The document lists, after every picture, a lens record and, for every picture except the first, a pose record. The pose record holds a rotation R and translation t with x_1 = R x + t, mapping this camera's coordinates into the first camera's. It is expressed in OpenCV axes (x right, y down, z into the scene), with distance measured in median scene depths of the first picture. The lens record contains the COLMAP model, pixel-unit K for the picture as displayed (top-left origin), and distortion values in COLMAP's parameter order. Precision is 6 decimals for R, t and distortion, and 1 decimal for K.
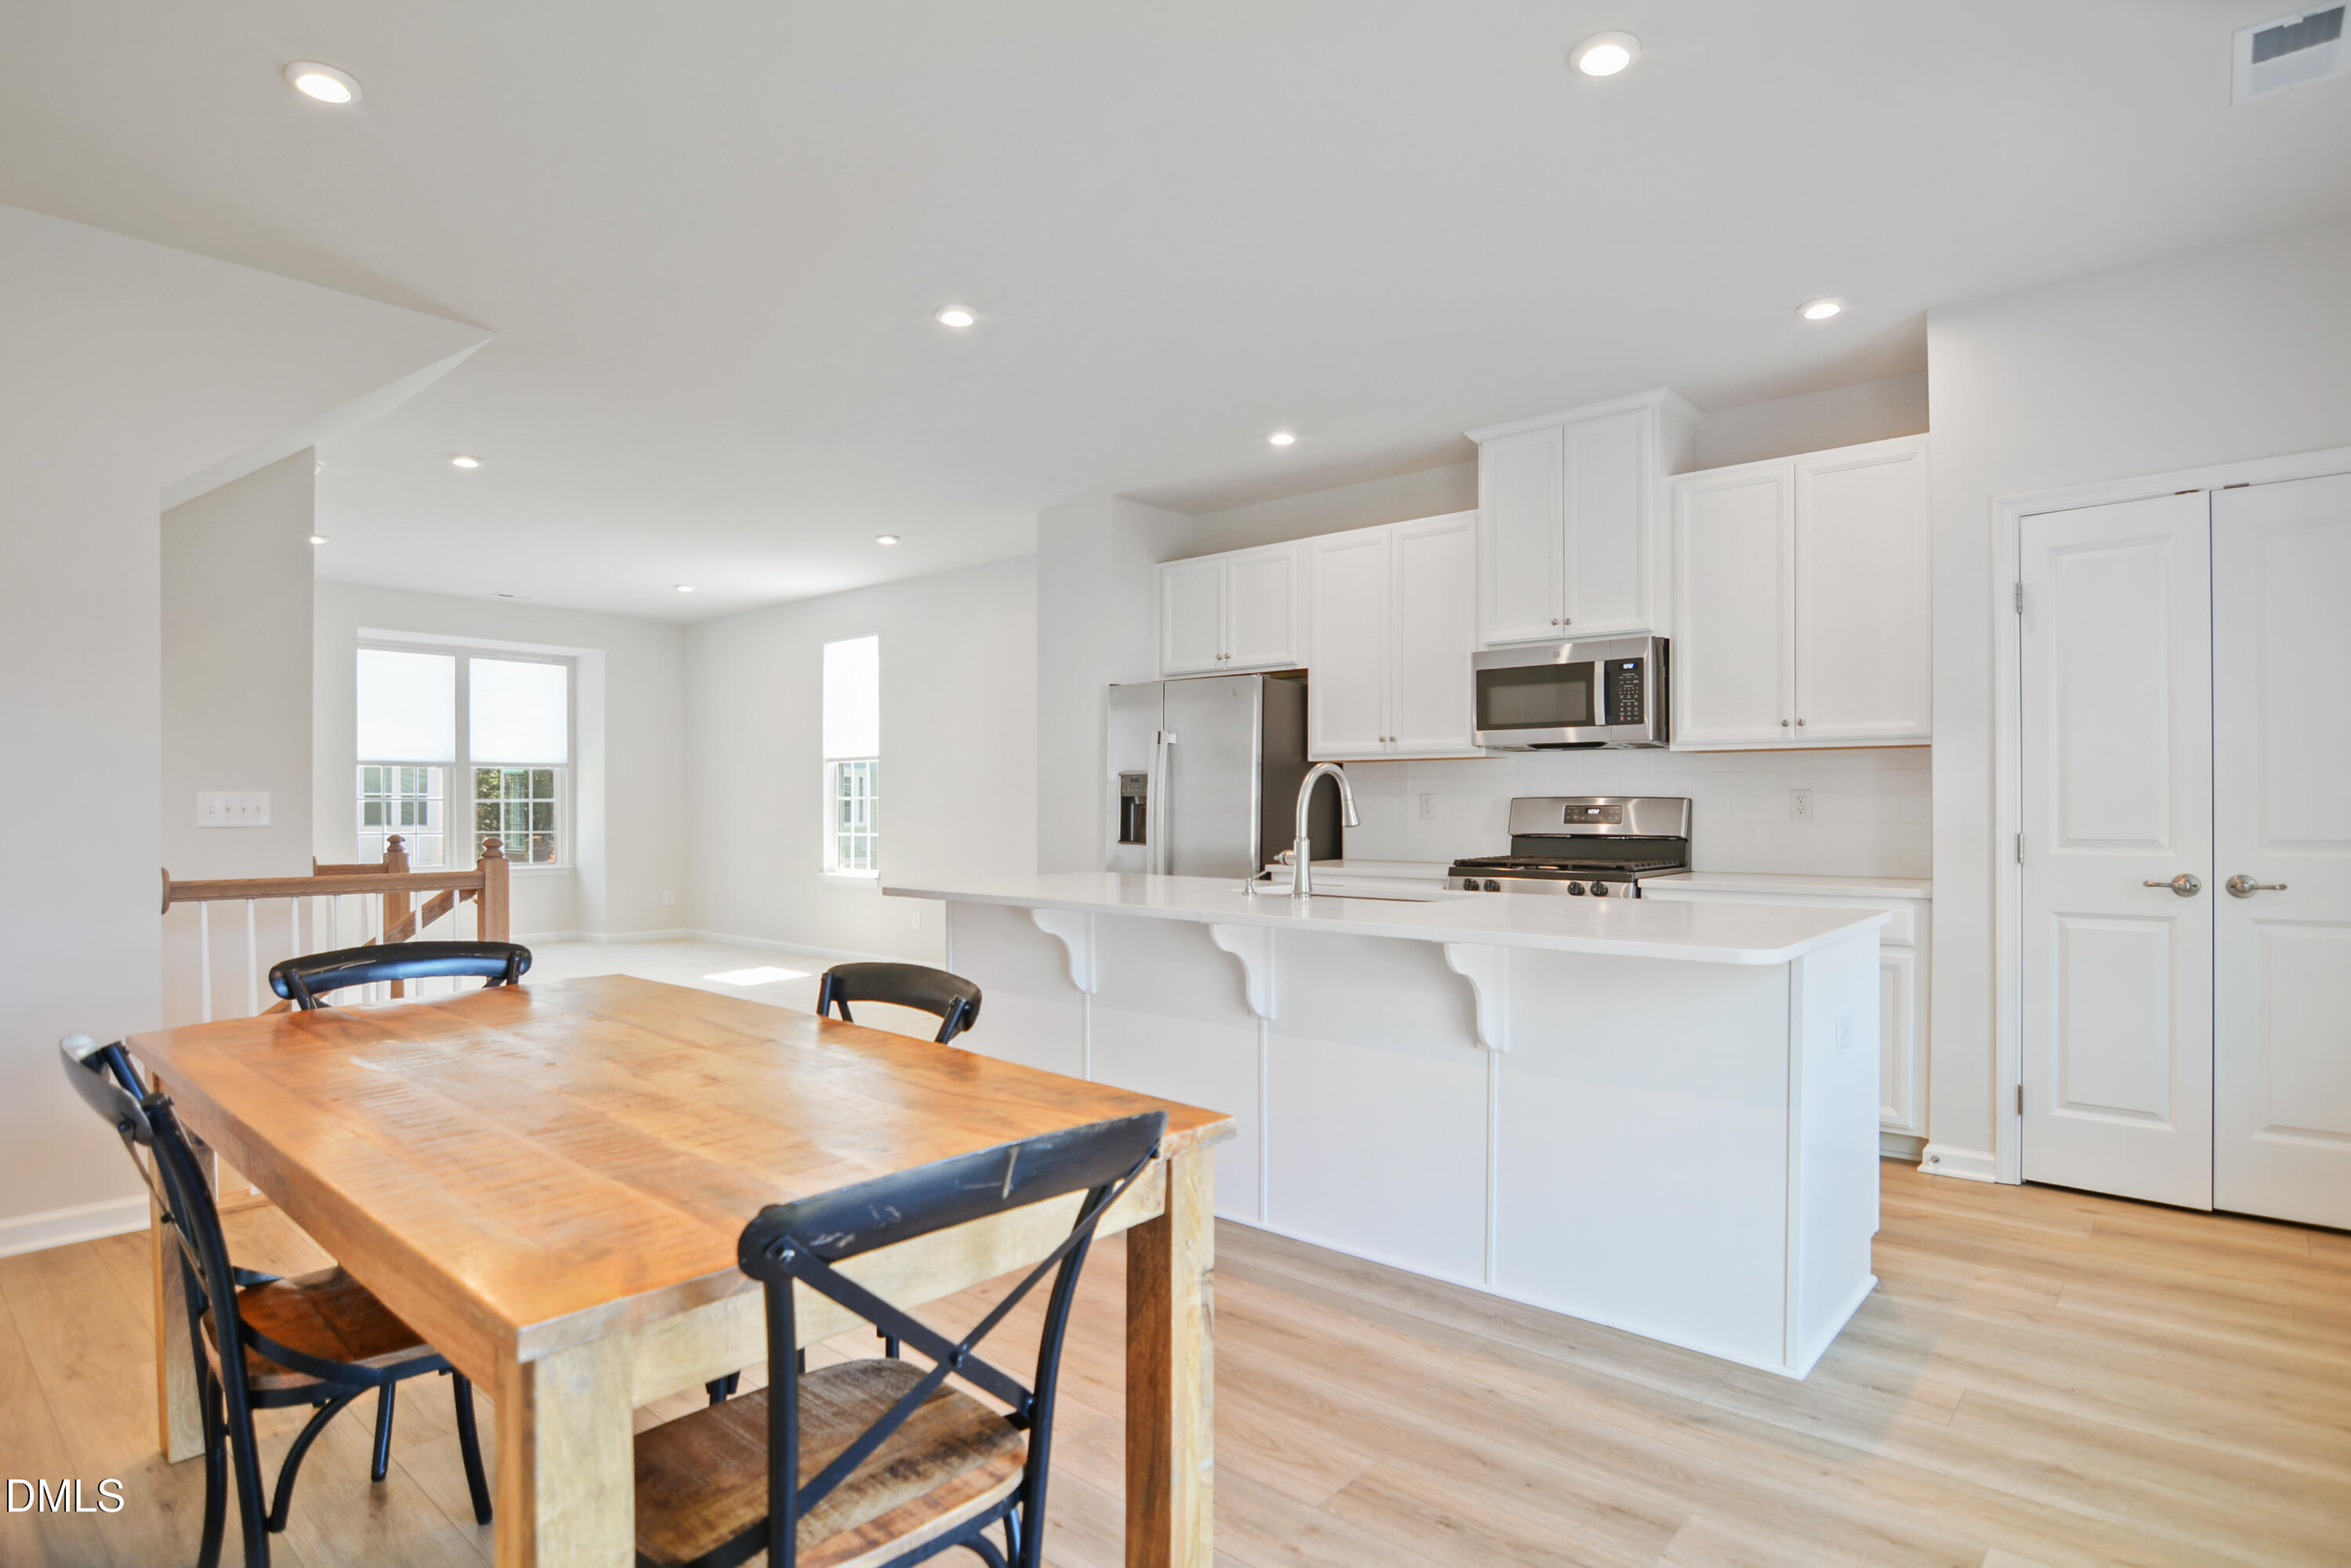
lens RADIAL K [[1267.0, 0, 1175.5], [0, 1267.0, 784.0], [0, 0, 1]] dist [-0.026933, 0.001689]
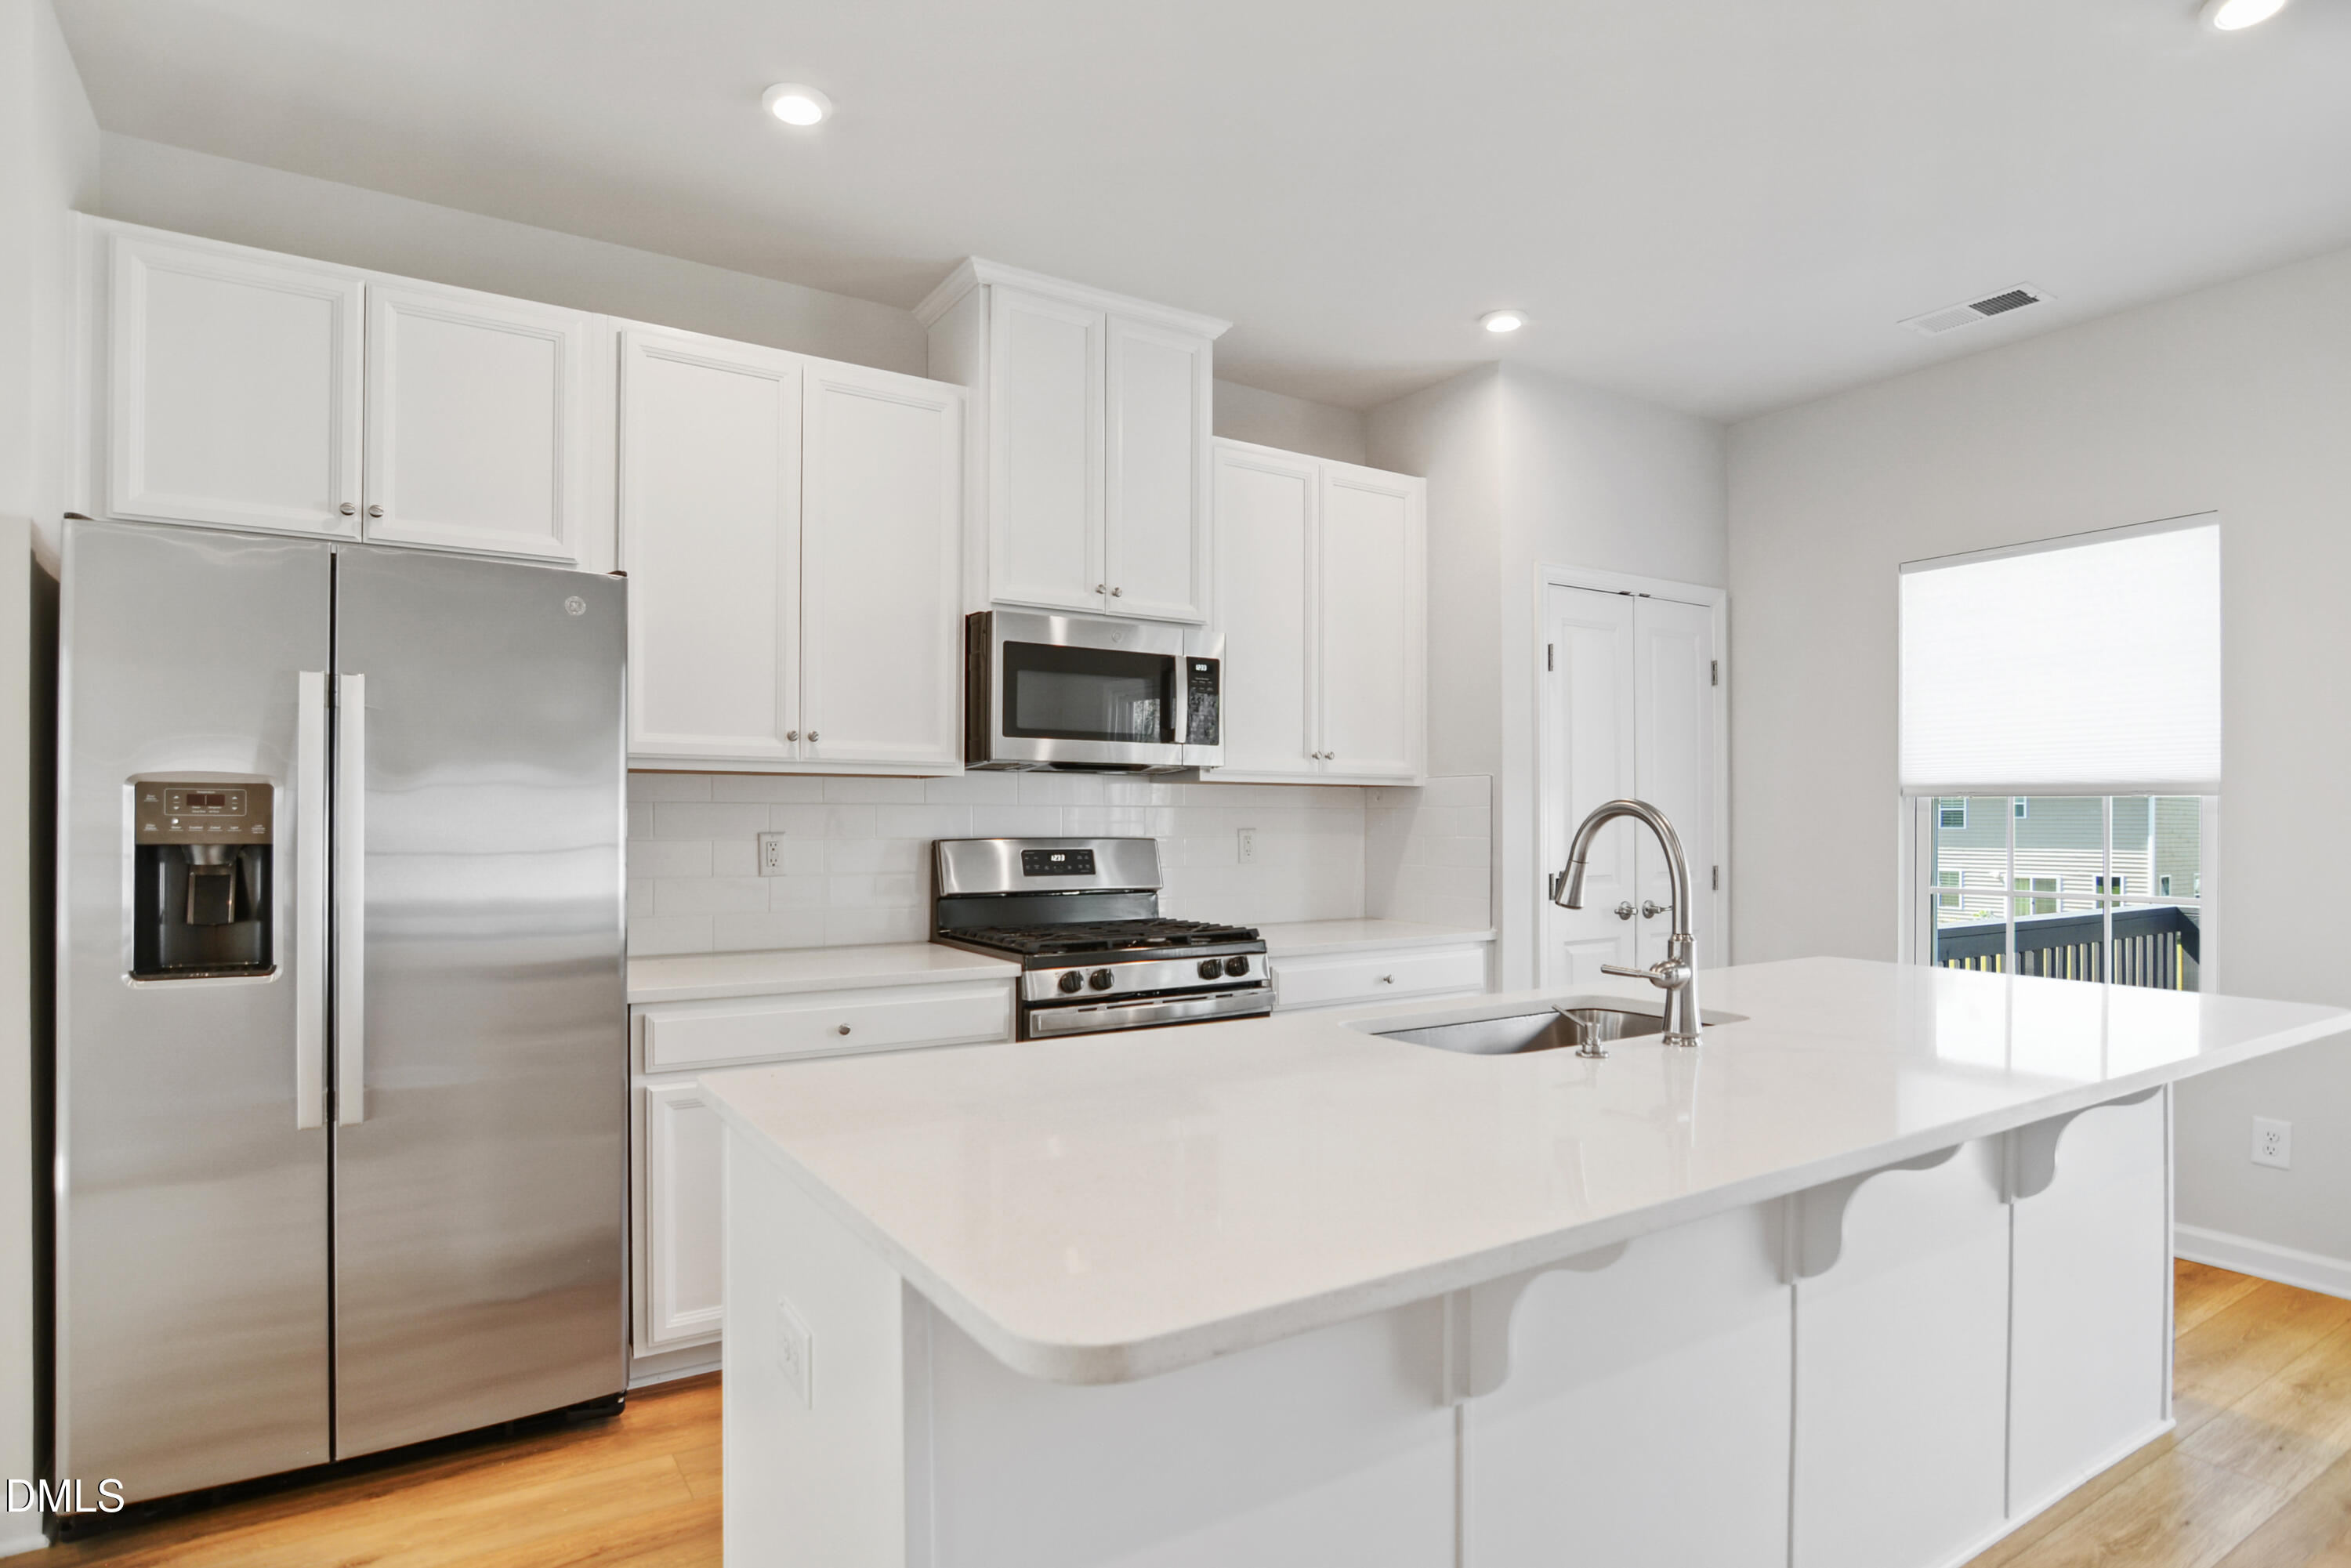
lens RADIAL K [[1267.0, 0, 1175.5], [0, 1267.0, 784.0], [0, 0, 1]] dist [-0.026933, 0.001689]
pose [[0.268316, 0.026009, 0.962980, -0.350161], [-0.020176, 0.999568, -0.021375, -0.006184], [-0.963120, -0.013694, 0.268725, 0.748674]]
